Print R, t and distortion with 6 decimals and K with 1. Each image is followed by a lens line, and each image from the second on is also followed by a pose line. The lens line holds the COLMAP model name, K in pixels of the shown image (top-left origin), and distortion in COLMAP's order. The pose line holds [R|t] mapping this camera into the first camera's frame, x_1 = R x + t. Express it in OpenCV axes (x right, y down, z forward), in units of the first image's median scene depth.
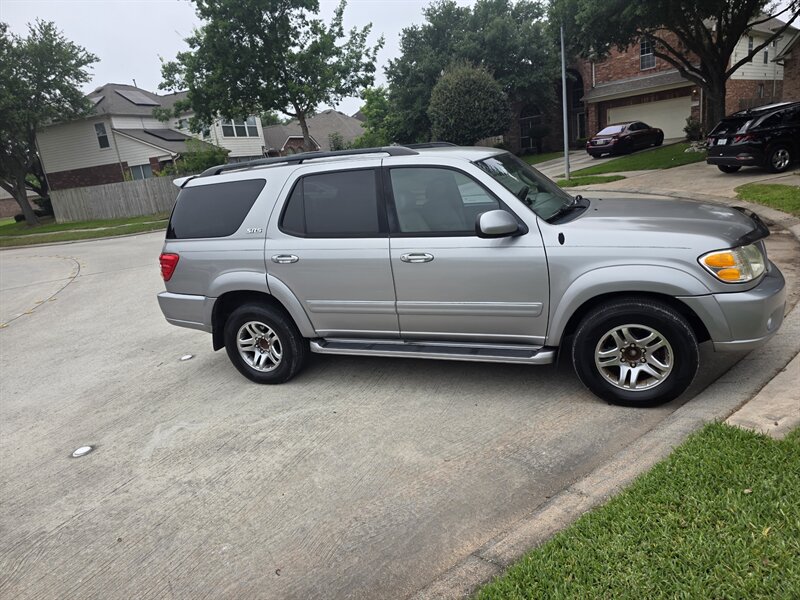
lens RADIAL K [[536.1, 0, 406.2], [0, 536.1, 305.8], [0, 0, 1]] dist [0.070019, -0.067759]
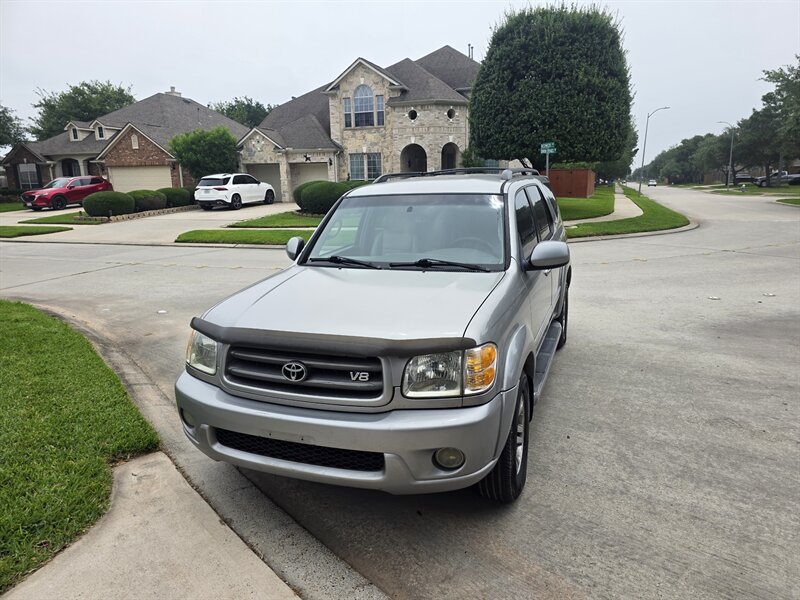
lens RADIAL K [[536.1, 0, 405.0], [0, 536.1, 300.3], [0, 0, 1]] dist [0.070019, -0.067759]
pose [[0.021127, 0.328093, -0.944409, 1.057566], [-0.248266, 0.916754, 0.312931, -0.378415], [0.968461, 0.227854, 0.100823, 0.883629]]
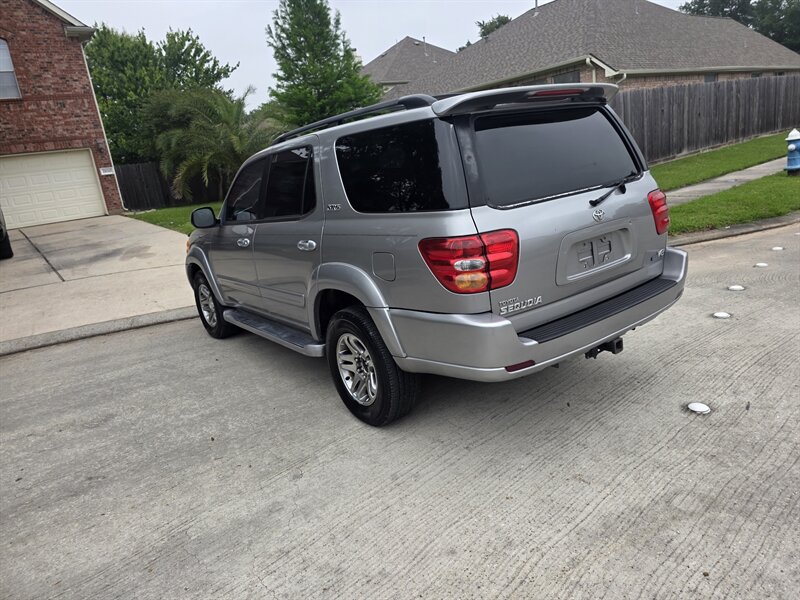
lens RADIAL K [[536.1, 0, 408.9], [0, 536.1, 295.4], [0, 0, 1]] dist [0.070019, -0.067759]
pose [[-0.829994, 0.092755, 0.550005, -0.595324], [0.354217, 0.849363, 0.391297, -0.386972], [-0.430859, 0.519595, -0.737822, 1.834082]]
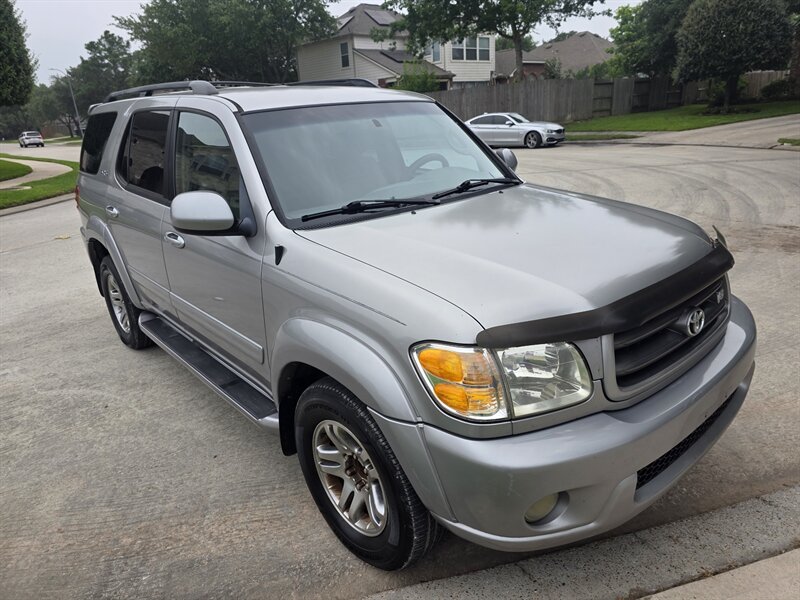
lens RADIAL K [[536.1, 0, 407.6], [0, 536.1, 293.7], [0, 0, 1]] dist [0.070019, -0.067759]
pose [[0.896037, 0.207865, -0.392314, 0.512196], [-0.166873, 0.976517, 0.136265, -0.145230], [0.411426, -0.056632, 0.909682, 0.388326]]
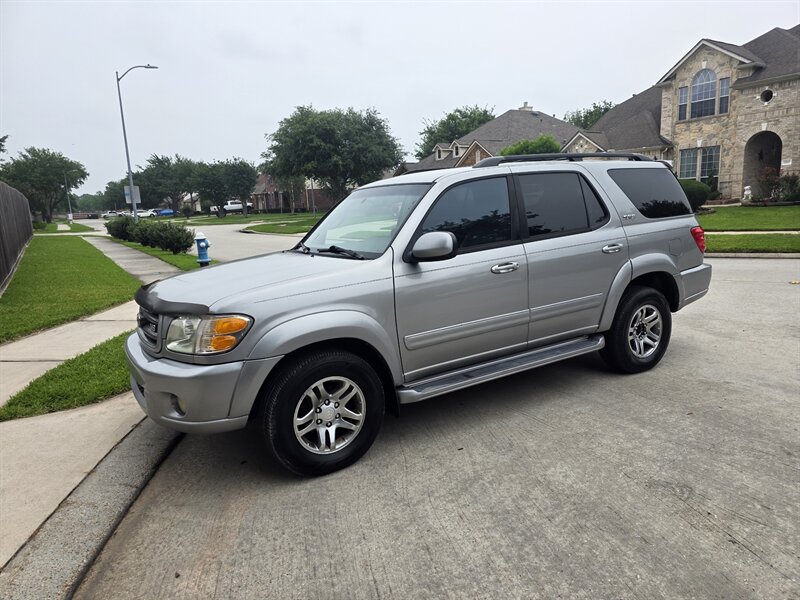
lens RADIAL K [[536.1, 0, 404.7], [0, 536.1, 305.4], [0, 0, 1]] dist [0.070019, -0.067759]
pose [[-0.583151, 0.293751, -0.757394, 0.898475], [-0.098314, 0.899961, 0.424741, -0.477853], [0.806393, 0.322151, -0.495933, 1.507009]]
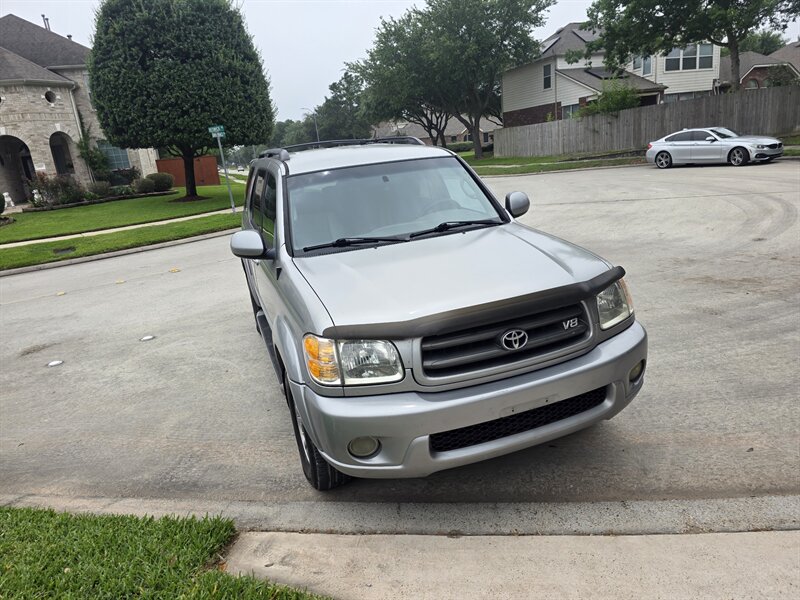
lens RADIAL K [[536.1, 0, 407.3], [0, 536.1, 299.4], [0, 0, 1]] dist [0.070019, -0.067759]
pose [[0.673634, 0.253356, -0.694282, 0.838041], [-0.178235, 0.967370, 0.180077, -0.221116], [0.717252, 0.002439, 0.696810, 0.394381]]
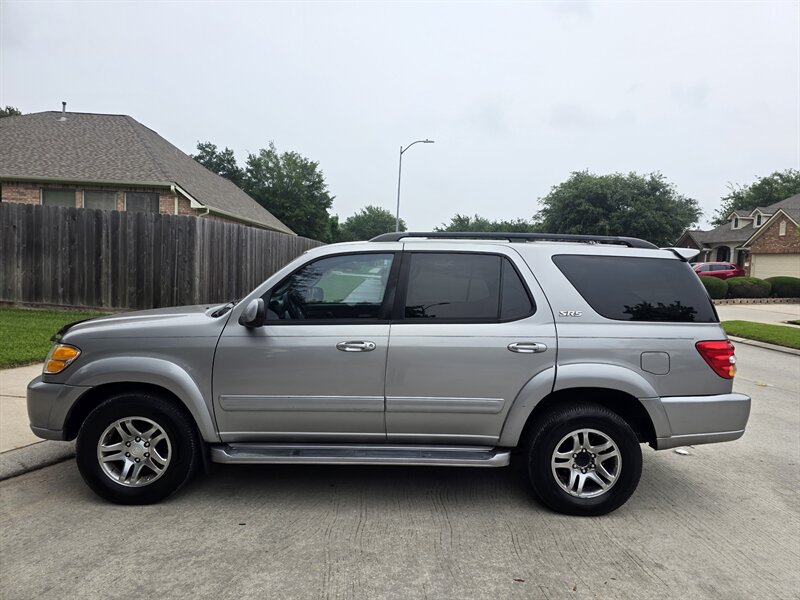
lens RADIAL K [[536.1, 0, 406.2], [0, 536.1, 297.0], [0, 0, 1]] dist [0.070019, -0.067759]
pose [[-0.918319, 0.106482, -0.381250, 0.385432], [-0.035644, 0.936983, 0.347553, -0.533796], [0.394233, 0.332754, -0.856654, 1.873226]]
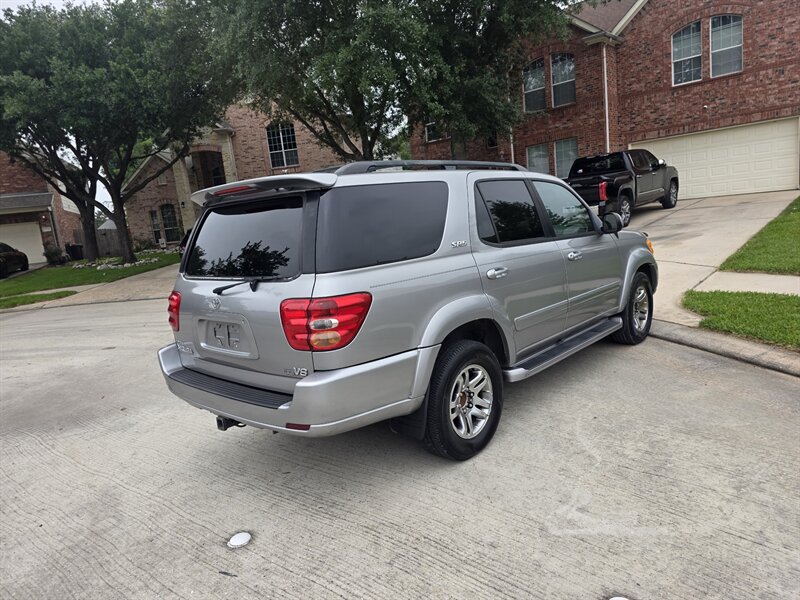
lens RADIAL K [[536.1, 0, 410.3], [0, 536.1, 304.6], [0, 0, 1]] dist [0.070019, -0.067759]
pose [[0.349637, -0.076340, 0.933770, -0.991927], [0.309252, 0.950216, -0.038110, -0.047723], [-0.884374, 0.302095, 0.355839, 0.791210]]
